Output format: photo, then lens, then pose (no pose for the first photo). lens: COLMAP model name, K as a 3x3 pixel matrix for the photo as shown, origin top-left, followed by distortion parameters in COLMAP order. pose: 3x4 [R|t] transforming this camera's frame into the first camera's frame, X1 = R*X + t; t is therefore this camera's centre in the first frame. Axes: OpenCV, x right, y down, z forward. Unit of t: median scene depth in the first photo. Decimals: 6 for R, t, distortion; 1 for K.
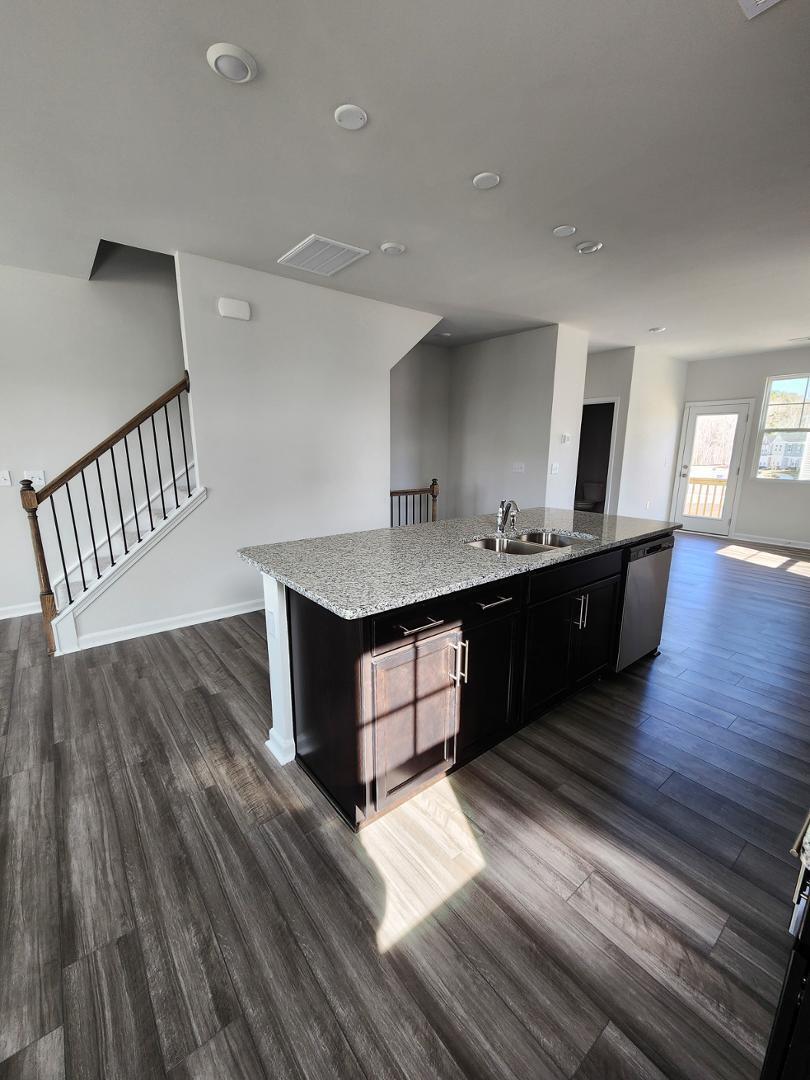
lens RADIAL K [[439.2, 0, 405.0], [0, 439.2, 540.0], [0, 0, 1]] dist [0.004525, -0.004599]
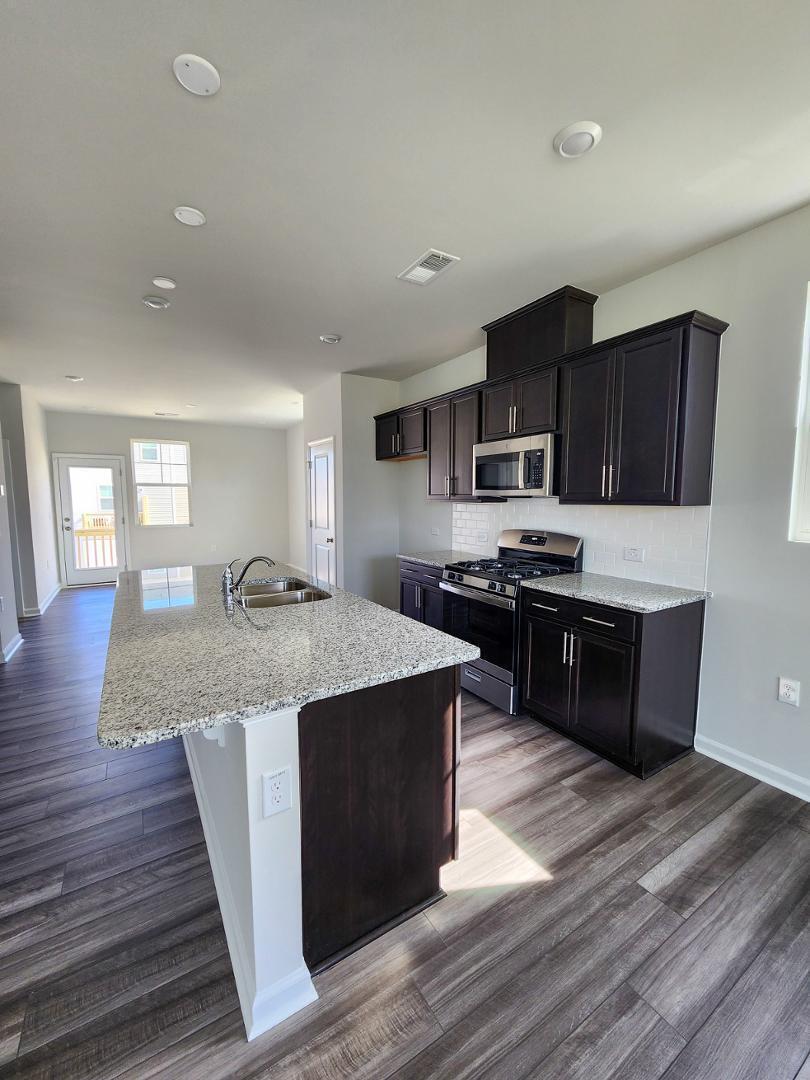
lens RADIAL K [[439.2, 0, 405.0], [0, 439.2, 540.0], [0, 0, 1]] dist [0.004525, -0.004599]
pose [[0.119414, -0.099730, 0.987823, -1.077521], [0.208834, 0.975207, 0.073211, -0.203407], [-0.970633, 0.197549, 0.137280, 0.856063]]
